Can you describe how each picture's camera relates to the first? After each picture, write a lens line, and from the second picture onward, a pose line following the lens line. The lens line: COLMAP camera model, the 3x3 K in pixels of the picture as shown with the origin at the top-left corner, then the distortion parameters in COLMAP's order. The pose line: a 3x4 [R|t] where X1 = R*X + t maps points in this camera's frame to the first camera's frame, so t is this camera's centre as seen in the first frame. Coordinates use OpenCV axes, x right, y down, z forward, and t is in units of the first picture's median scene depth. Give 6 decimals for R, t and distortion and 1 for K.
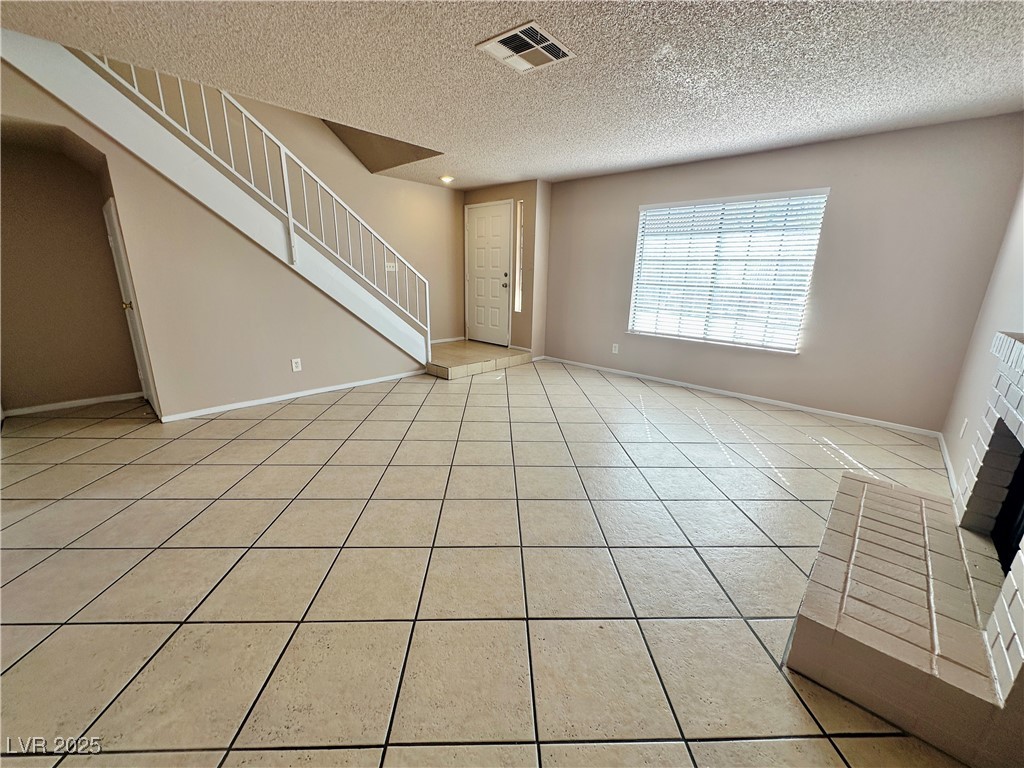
lens RADIAL K [[410.1, 0, 511.6], [0, 410.1, 383.7], [0, 0, 1]] dist [-0.002466, 0.000895]
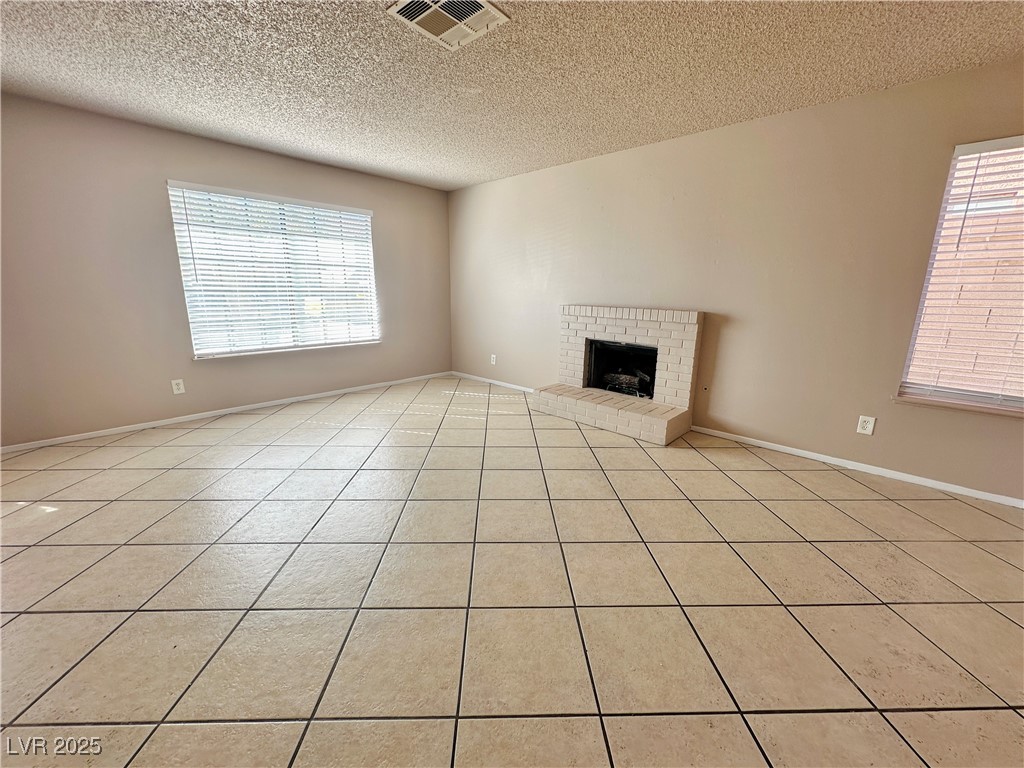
lens RADIAL K [[410.1, 0, 514.2], [0, 410.1, 382.9], [0, 0, 1]] dist [-0.002466, 0.000895]
pose [[0.005141, -0.247076, 0.968982, -0.436772], [0.250408, 0.938441, 0.237960, -0.124186], [-0.968127, 0.241418, 0.066694, 0.453322]]
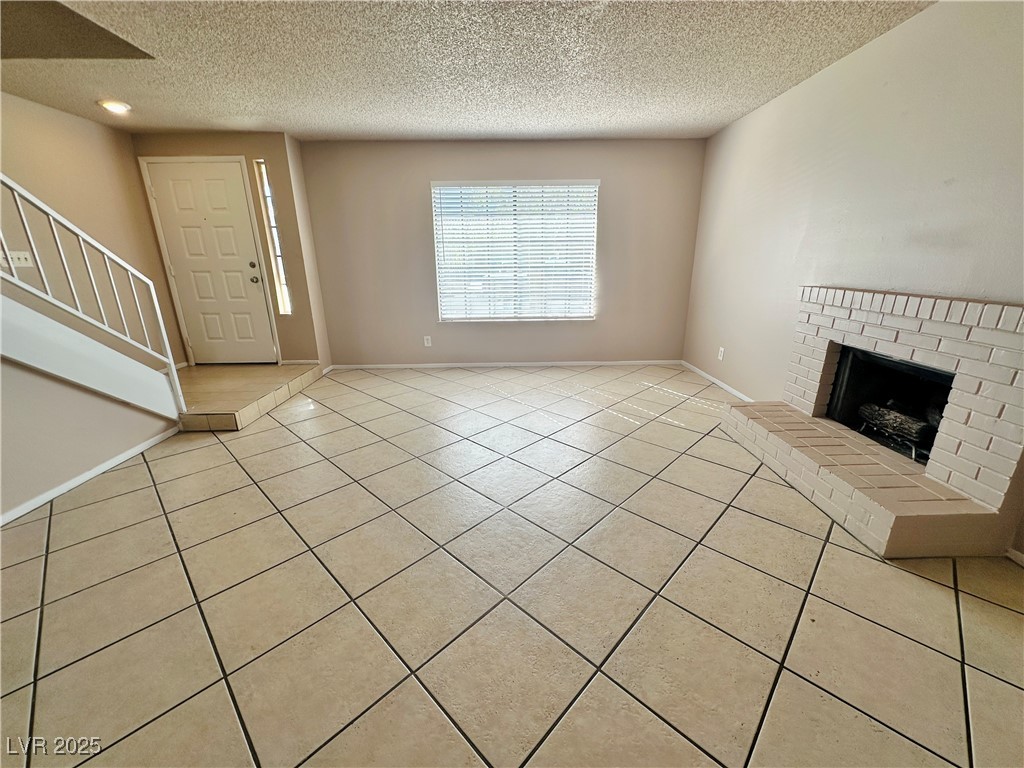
lens RADIAL K [[410.1, 0, 513.1], [0, 410.1, 383.9], [0, 0, 1]] dist [-0.002466, 0.000895]
pose [[0.721299, -0.232676, 0.652373, -0.245333], [0.208733, 0.971120, 0.115573, -0.064623], [-0.660423, 0.052809, 0.749034, 0.219399]]
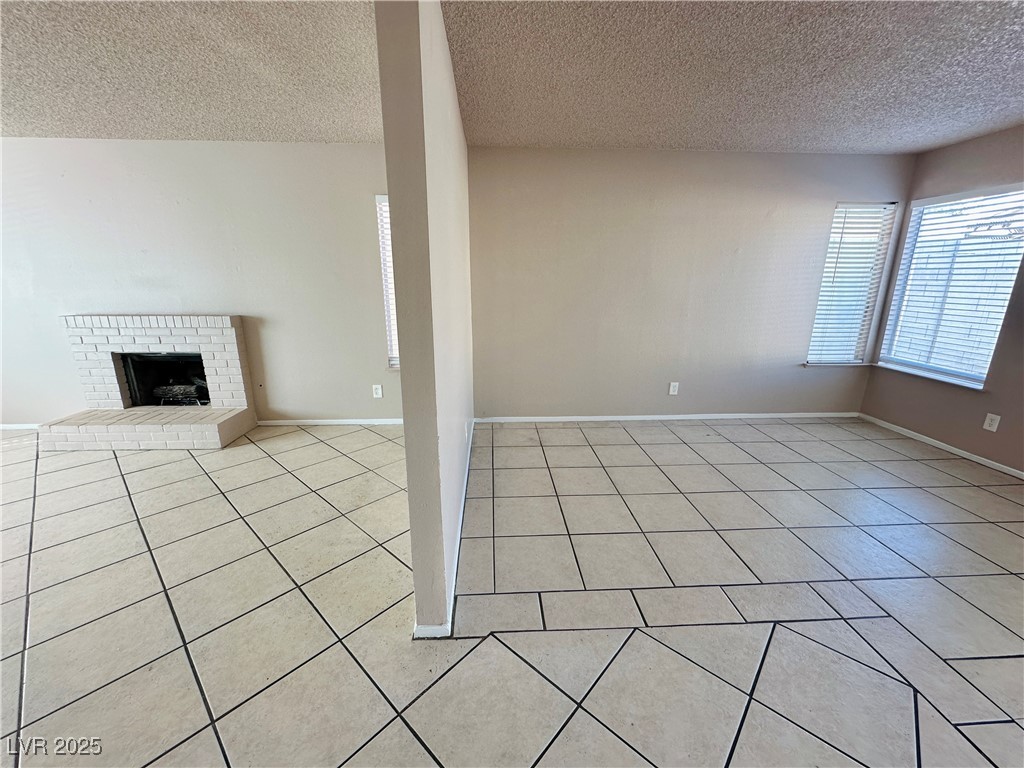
lens RADIAL K [[410.1, 0, 514.6], [0, 410.1, 383.1], [0, 0, 1]] dist [-0.002466, 0.000895]
pose [[-0.712176, -0.201594, 0.672432, -0.610231], [0.167018, 0.881716, 0.441227, -0.126858], [-0.681843, 0.426540, -0.594267, 0.309781]]
